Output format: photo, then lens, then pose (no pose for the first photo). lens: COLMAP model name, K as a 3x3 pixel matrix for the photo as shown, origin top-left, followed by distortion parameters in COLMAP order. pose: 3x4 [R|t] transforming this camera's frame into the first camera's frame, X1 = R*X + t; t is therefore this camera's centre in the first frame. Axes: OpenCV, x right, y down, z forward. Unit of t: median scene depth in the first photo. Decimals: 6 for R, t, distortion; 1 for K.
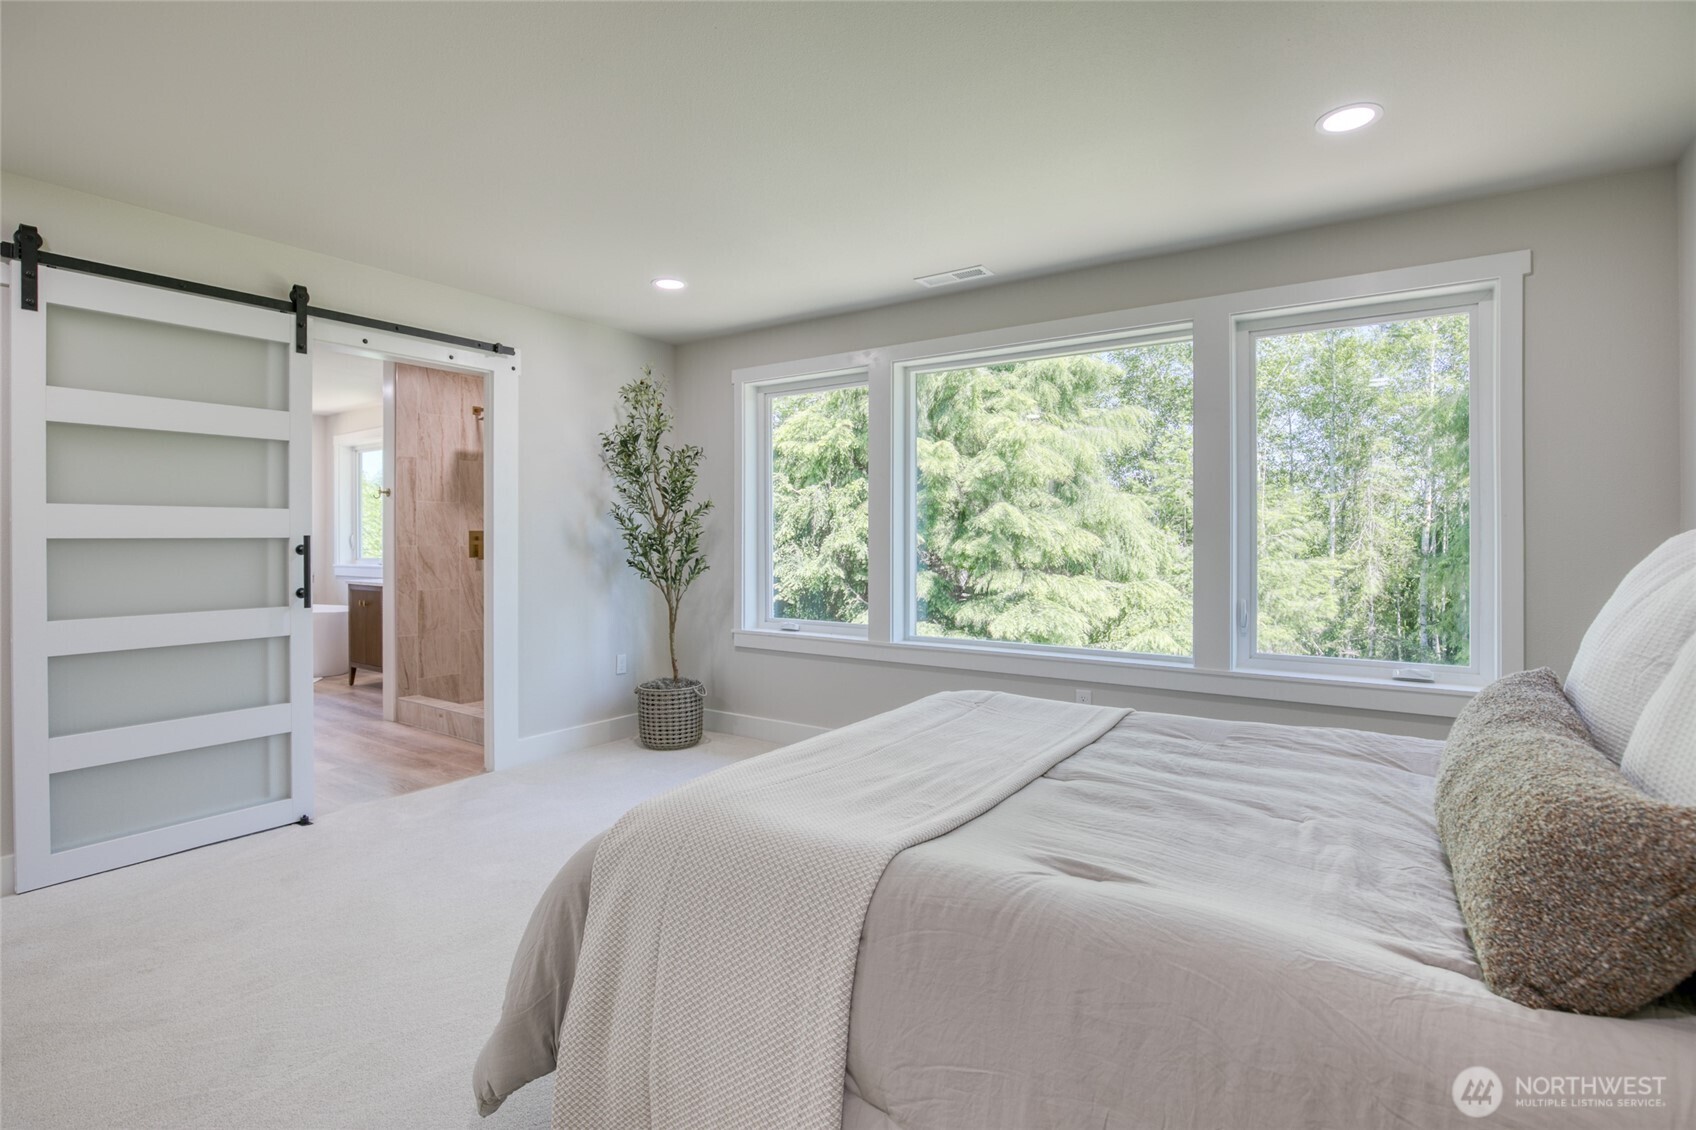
lens RADIAL K [[797.2, 0, 870.1], [0, 797.2, 542.6], [0, 0, 1]] dist [-0.035122, 0.007041]
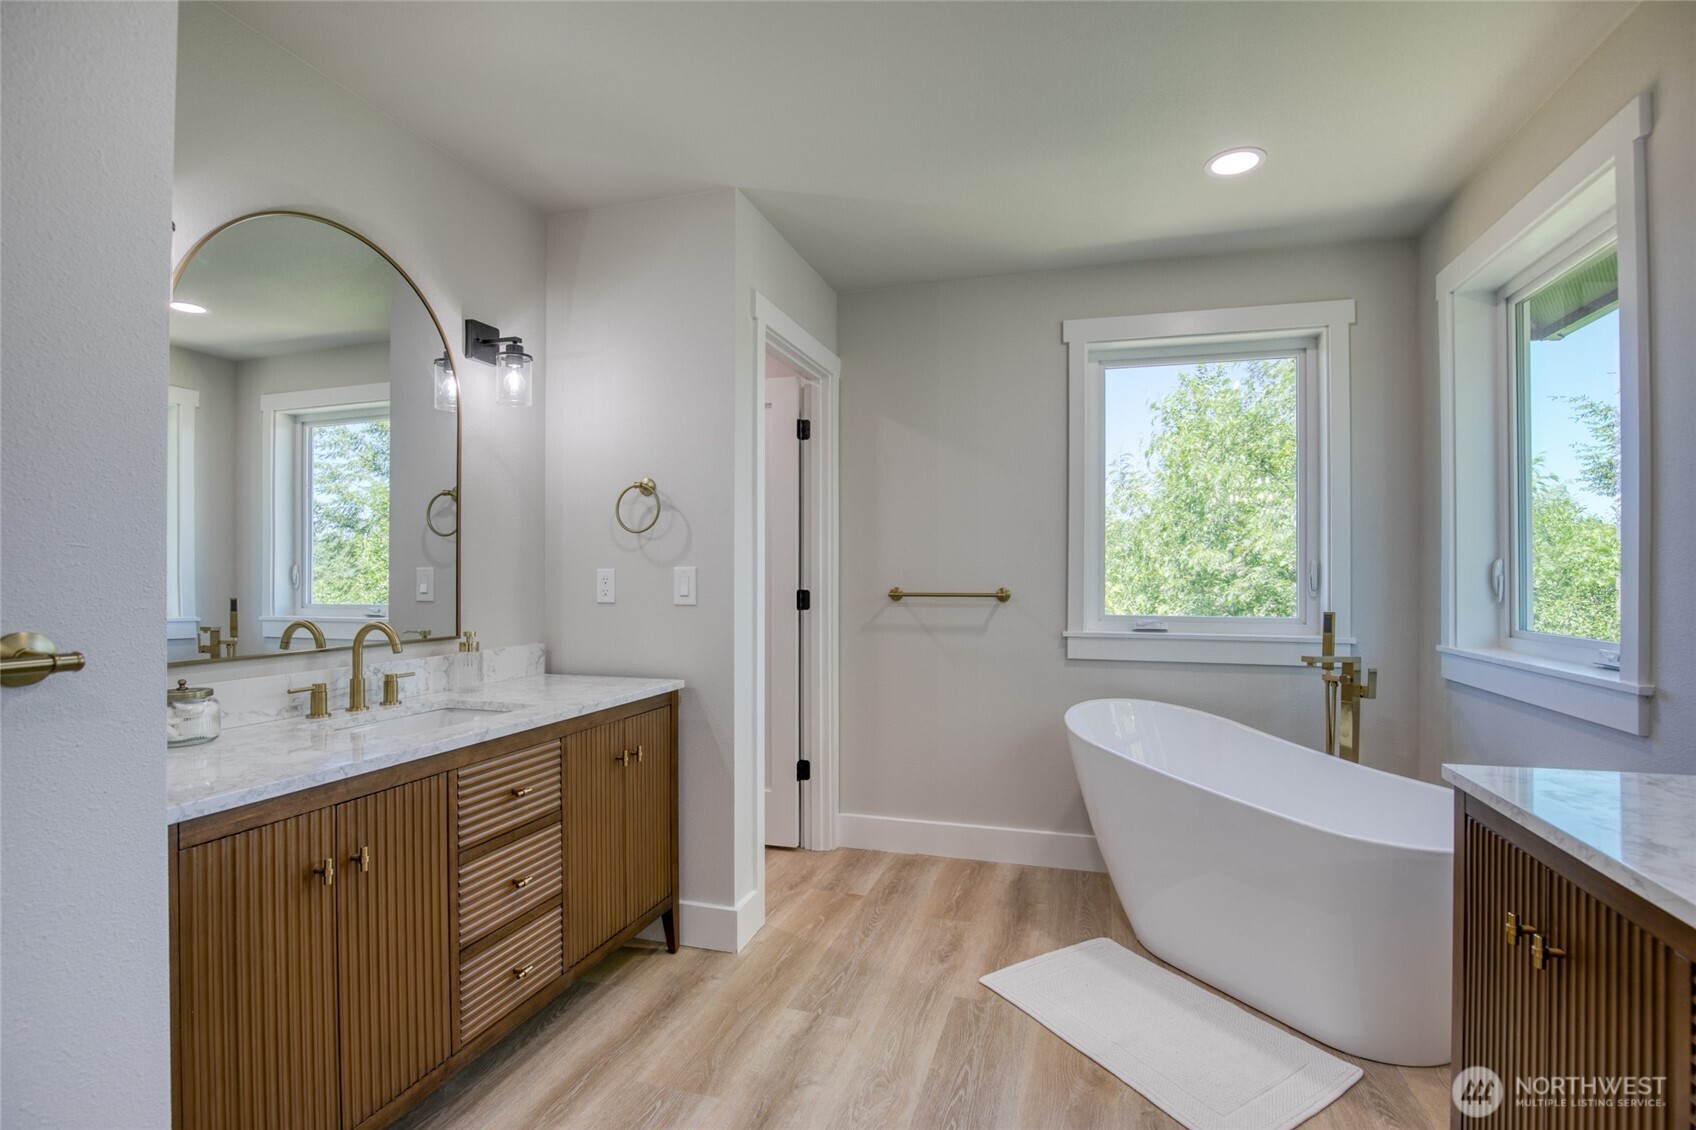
lens RADIAL K [[797.2, 0, 848.2], [0, 797.2, 567.7], [0, 0, 1]] dist [-0.035122, 0.007041]
pose [[0.266960, -0.007066, -0.963682, -0.593853], [-0.008207, 0.999920, -0.009605, -0.003952], [0.963673, 0.010473, 0.266880, 0.928334]]
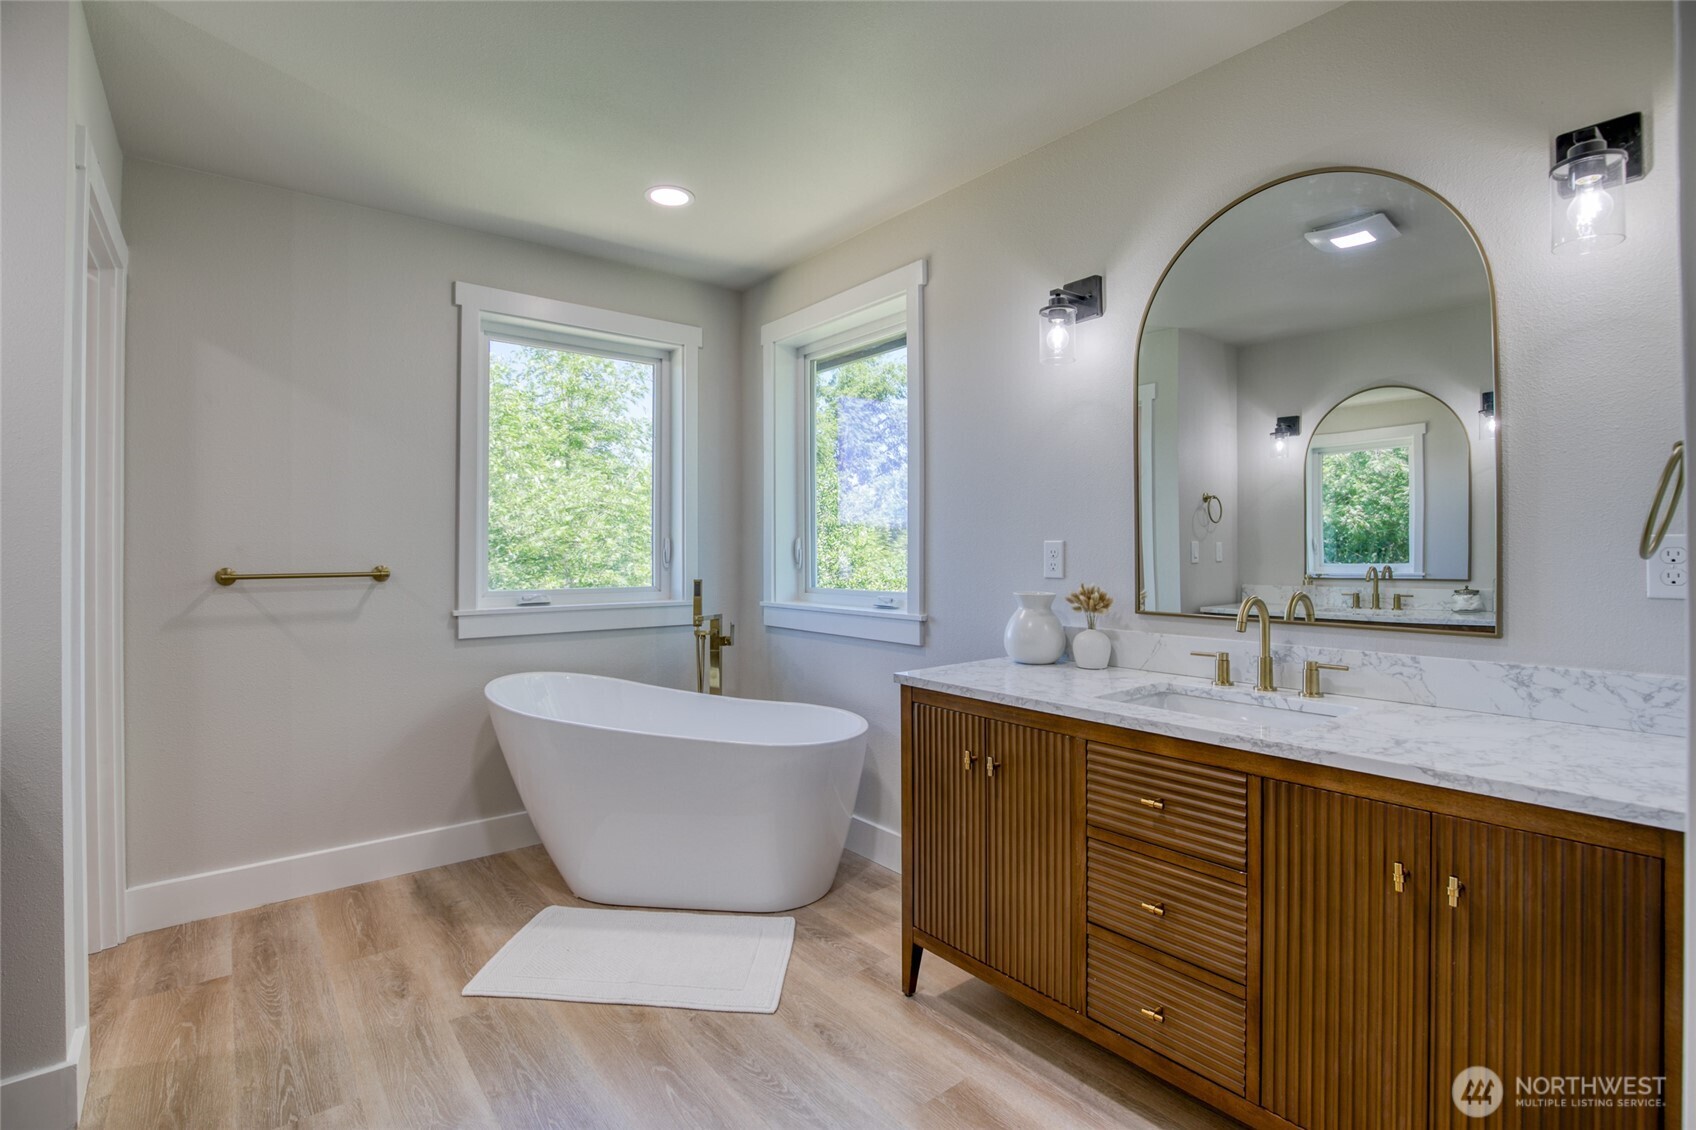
lens RADIAL K [[797.2, 0, 851.7], [0, 797.2, 543.0], [0, 0, 1]] dist [-0.035122, 0.007041]
pose [[0.946769, -0.006059, -0.321857, -0.683712], [0.001478, 0.999894, -0.014475, -0.002451], [0.321911, 0.013229, 0.946678, 0.799896]]
